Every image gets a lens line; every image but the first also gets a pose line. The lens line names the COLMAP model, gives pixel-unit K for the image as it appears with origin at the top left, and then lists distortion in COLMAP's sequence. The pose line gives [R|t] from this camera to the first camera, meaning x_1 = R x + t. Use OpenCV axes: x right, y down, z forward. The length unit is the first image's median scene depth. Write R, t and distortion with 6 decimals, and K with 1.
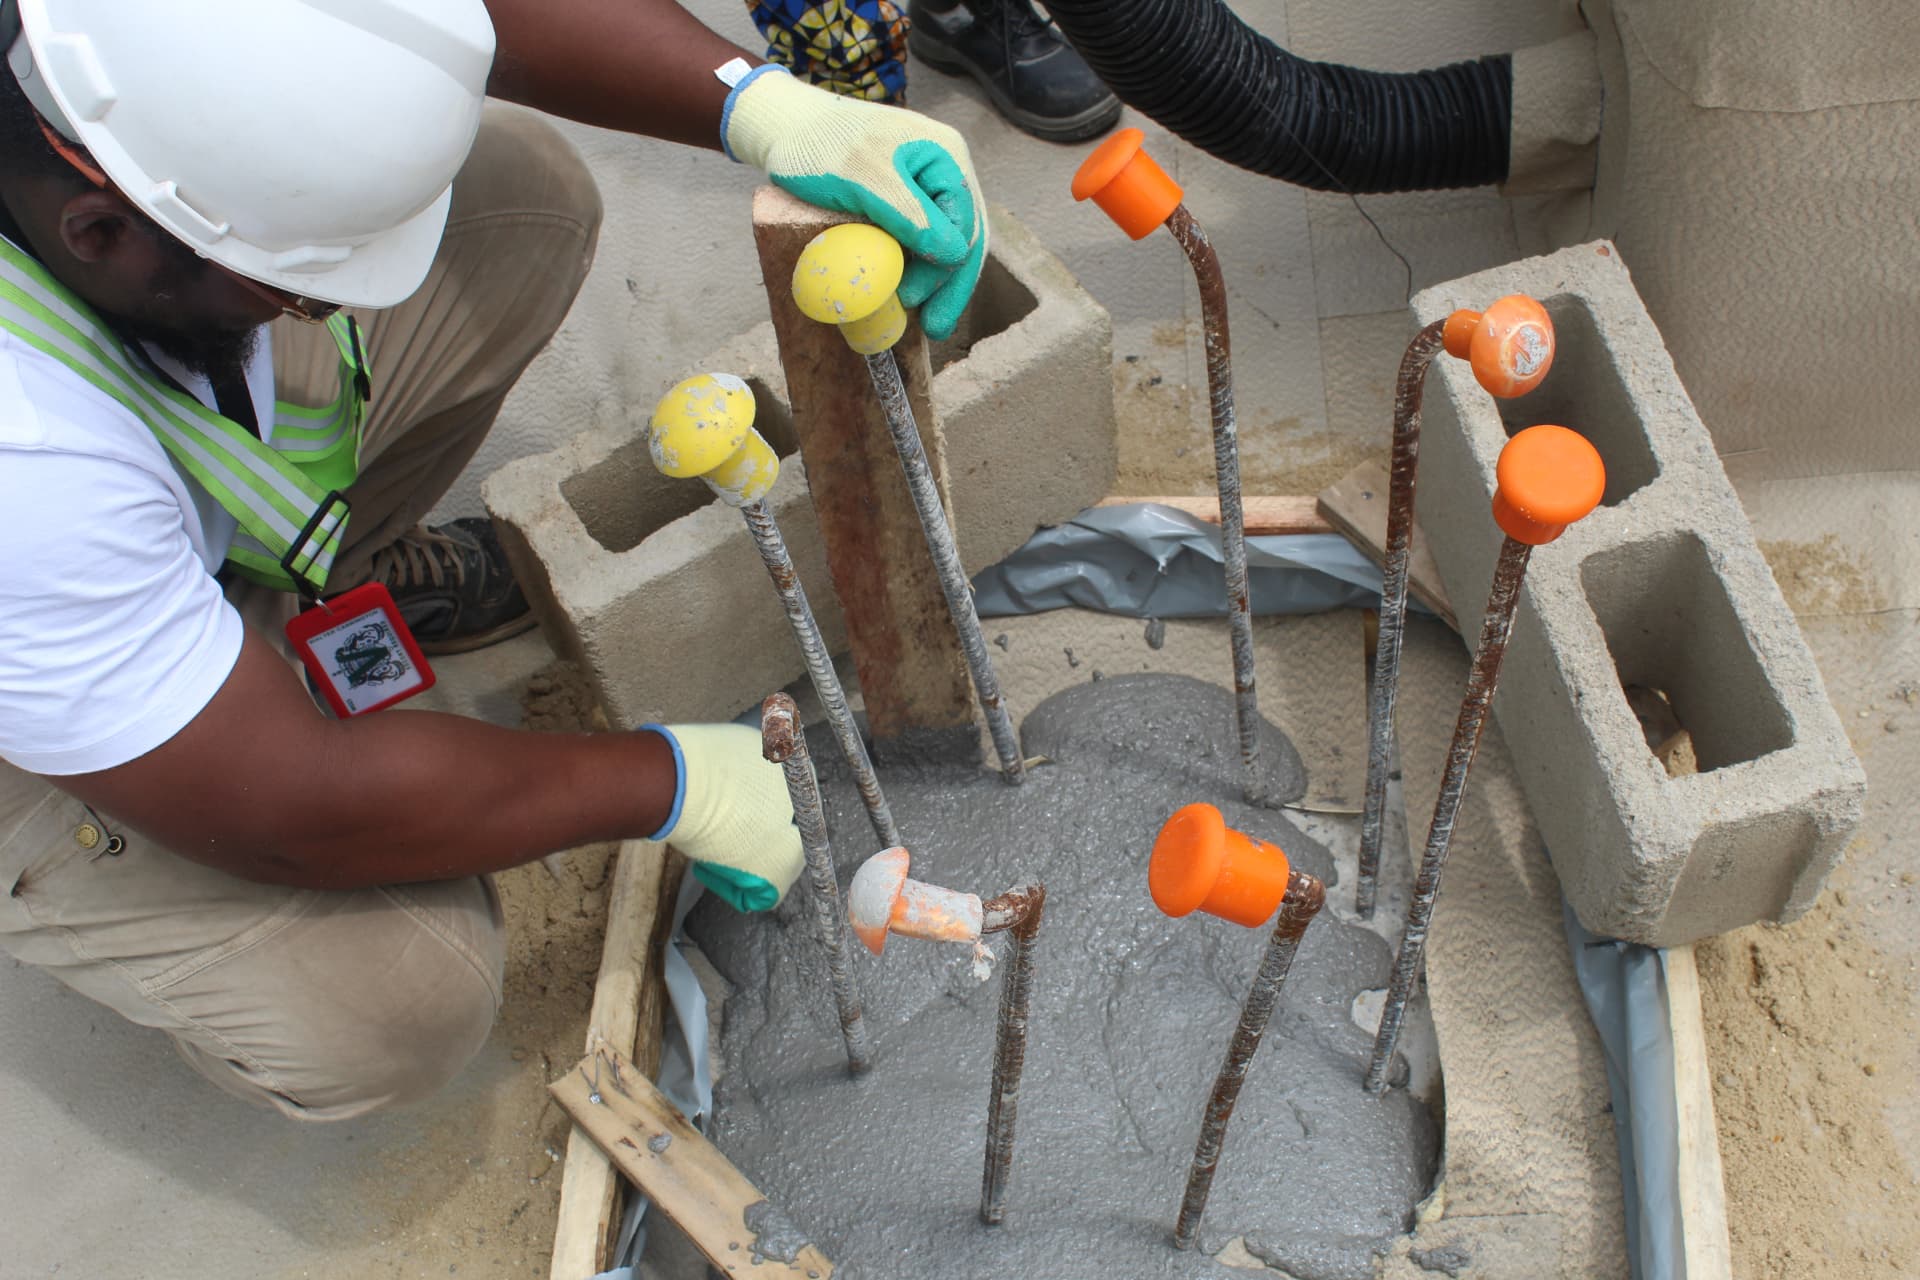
lens RADIAL K [[2229.6, 0, 960.0], [0, 2229.6, 640.0], [0, 0, 1]] dist [-0.117717, 0.159349]
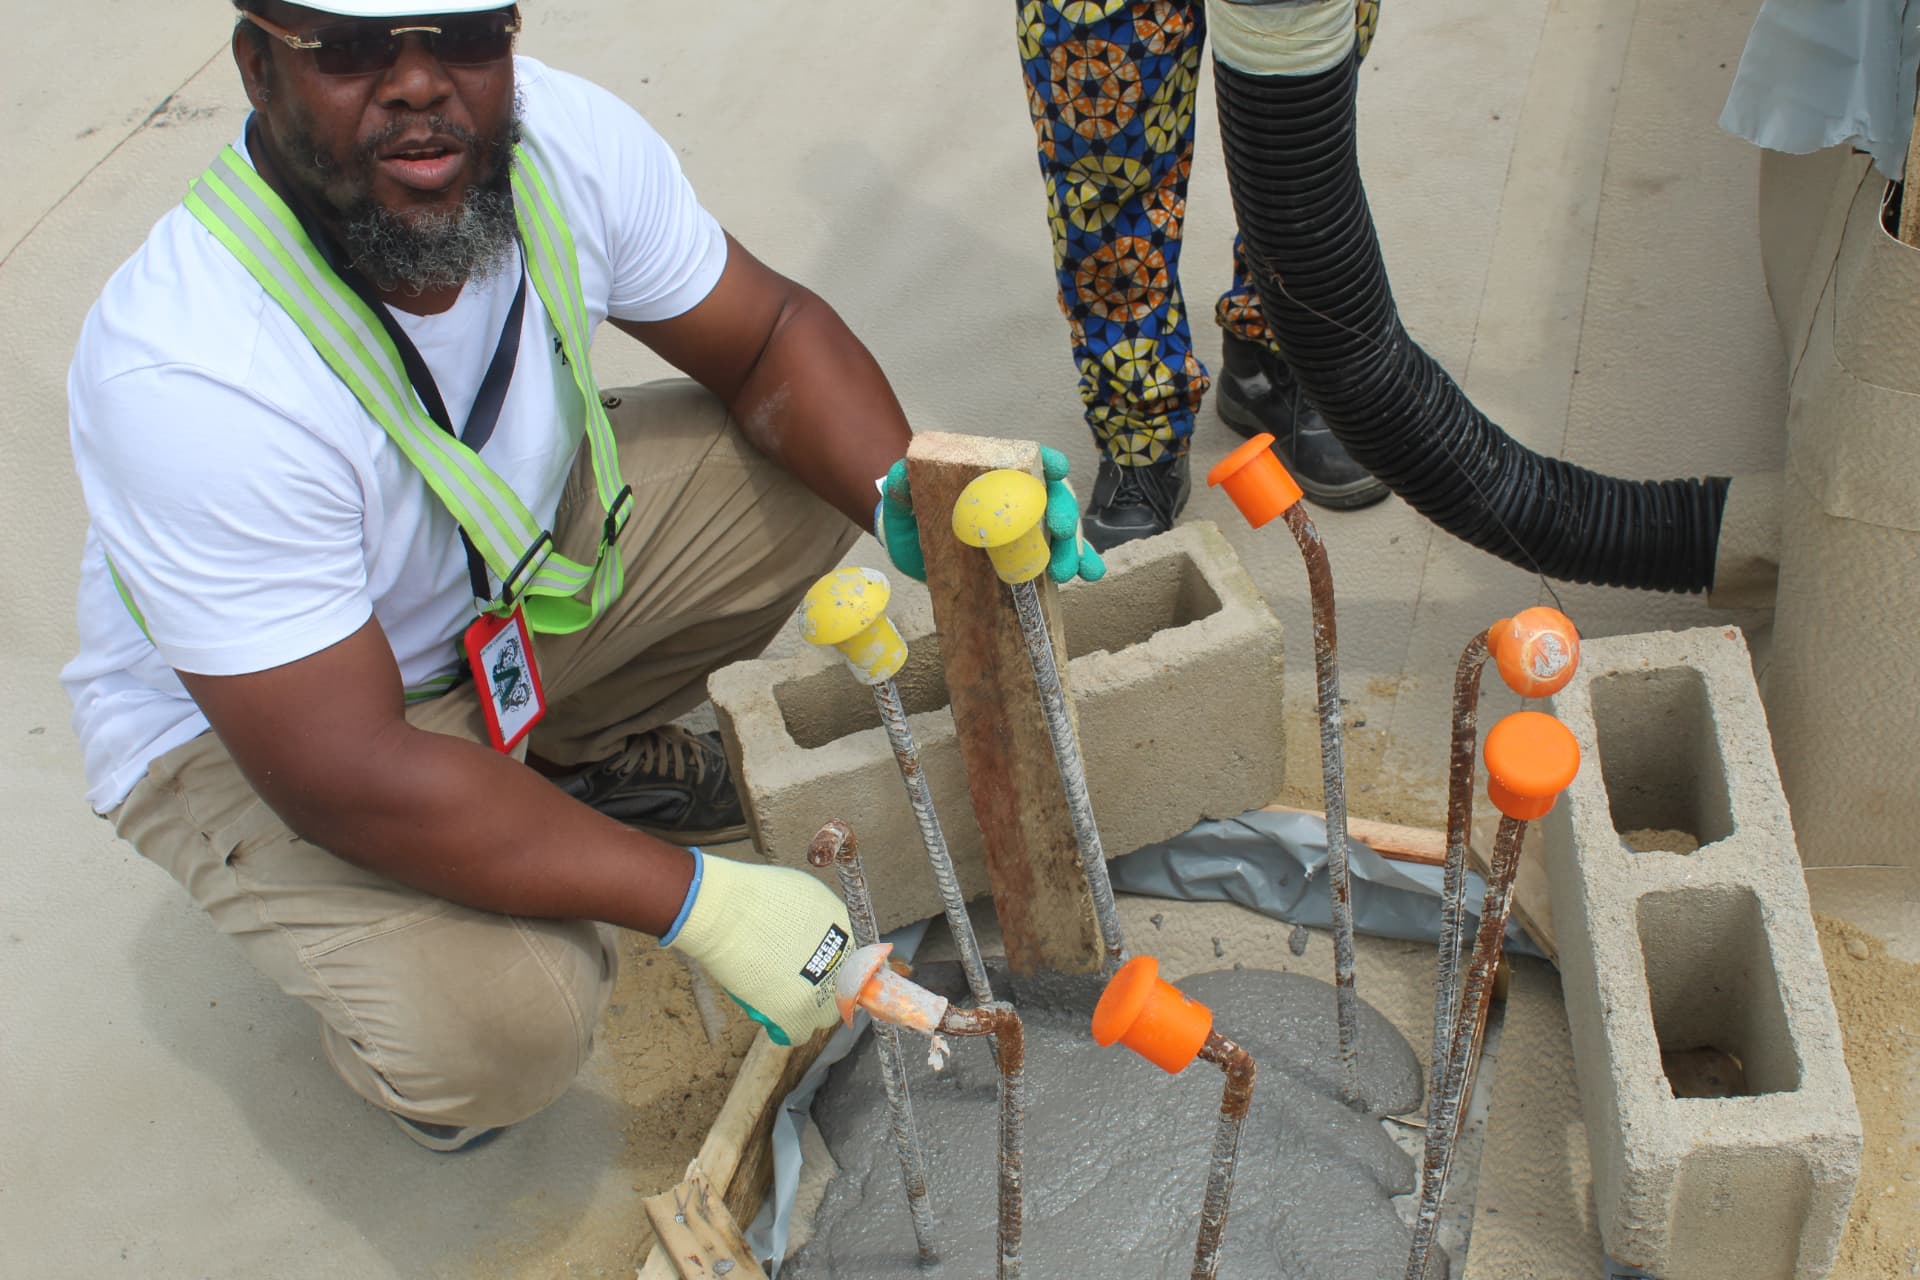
lens RADIAL K [[2229.6, 0, 960.0], [0, 2229.6, 640.0], [0, 0, 1]] dist [-0.117717, 0.159349]
pose [[0.967603, 0.167217, -0.189165, 0.127407], [-0.198788, 0.966479, -0.162483, 0.075485], [0.155654, 0.194823, 0.968409, -0.105801]]
